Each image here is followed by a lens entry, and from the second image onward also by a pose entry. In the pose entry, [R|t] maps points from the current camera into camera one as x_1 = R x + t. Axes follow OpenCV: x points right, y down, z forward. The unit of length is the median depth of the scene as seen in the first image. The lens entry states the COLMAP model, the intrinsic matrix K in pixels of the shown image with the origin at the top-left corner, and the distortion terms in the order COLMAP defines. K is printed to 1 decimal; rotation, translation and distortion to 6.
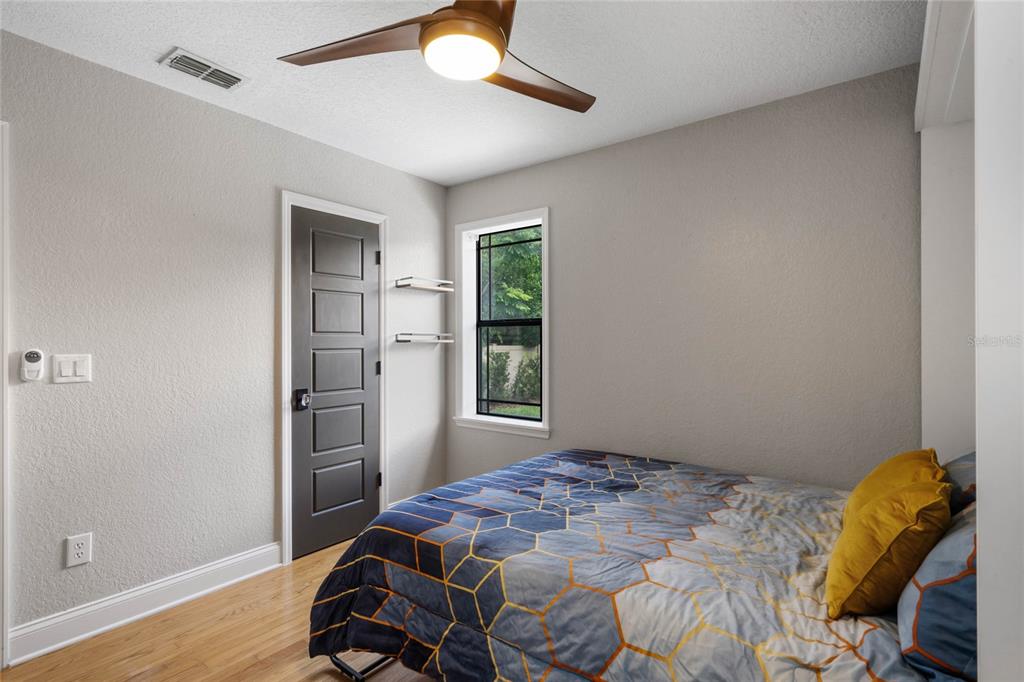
lens RADIAL K [[501.0, 0, 512.0], [0, 501.0, 341.0], [0, 0, 1]] dist [0.000232, -0.000174]
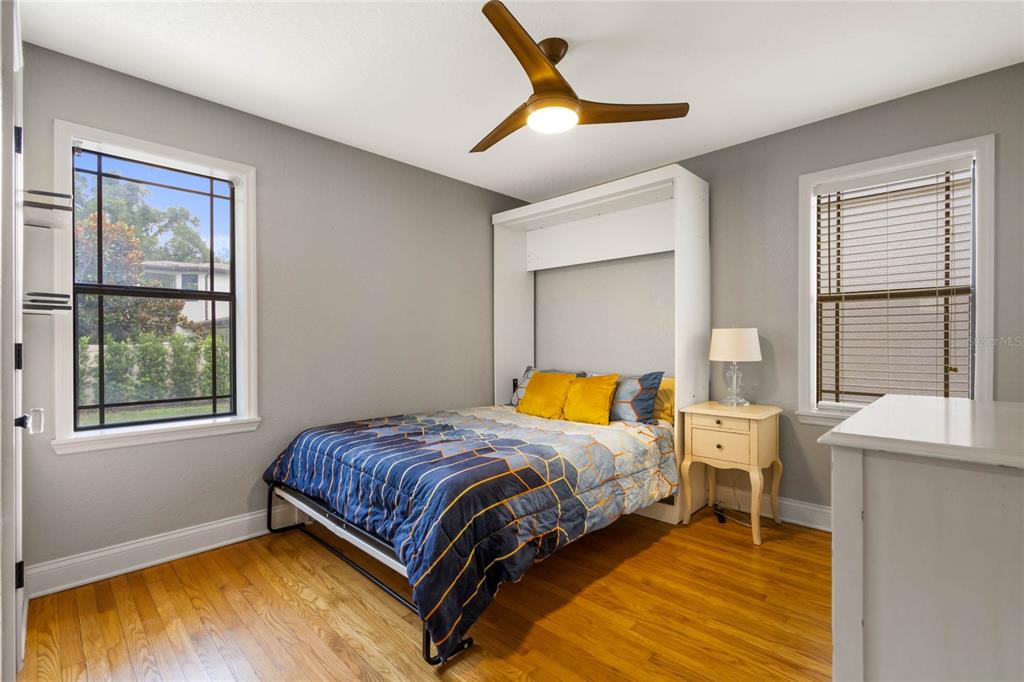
lens RADIAL K [[462.2, 0, 512.0], [0, 462.2, 341.0], [0, 0, 1]] dist [0.001598, 0.000152]
pose [[0.116102, -0.000920, 0.993237, -1.248251], [-0.000635, 0.999999, 0.001000, 0.067520], [-0.993237, -0.000747, 0.116101, 0.823499]]
